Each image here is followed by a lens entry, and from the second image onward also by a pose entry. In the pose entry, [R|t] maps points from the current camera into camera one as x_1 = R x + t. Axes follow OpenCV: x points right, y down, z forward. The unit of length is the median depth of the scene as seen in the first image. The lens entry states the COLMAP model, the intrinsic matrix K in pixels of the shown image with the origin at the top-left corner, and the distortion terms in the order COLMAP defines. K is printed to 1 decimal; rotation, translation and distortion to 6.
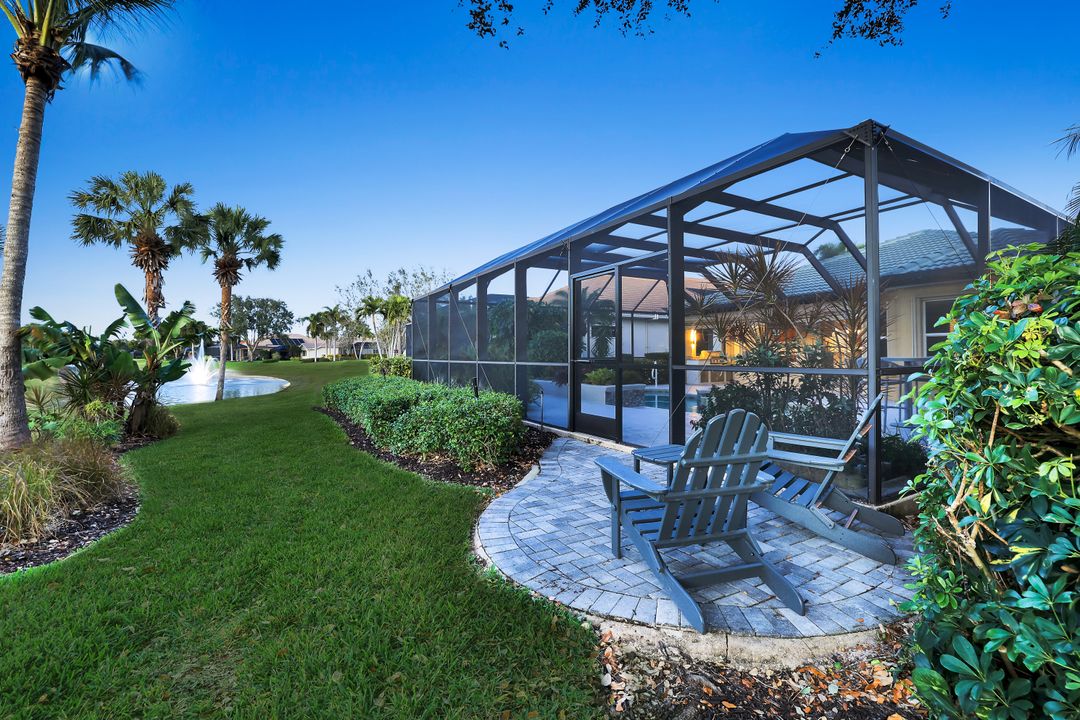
lens RADIAL K [[472.7, 0, 539.5], [0, 472.7, 351.0], [0, 0, 1]] dist [-0.042955, 0.014979]
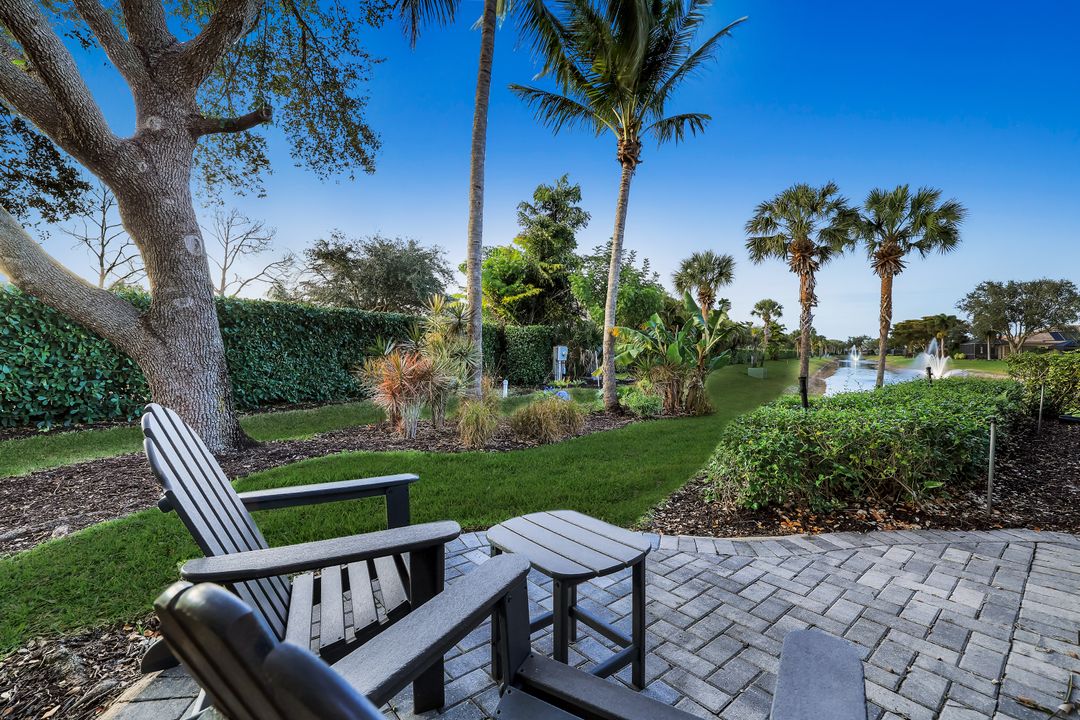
lens RADIAL K [[472.7, 0, 539.5], [0, 472.7, 351.0], [0, 0, 1]] dist [-0.042955, 0.014979]
pose [[0.166571, 0.000331, -0.986029, 0.113534], [0.002664, 0.999996, 0.000785, 0.005483], [0.986026, -0.002757, 0.166570, 0.144529]]
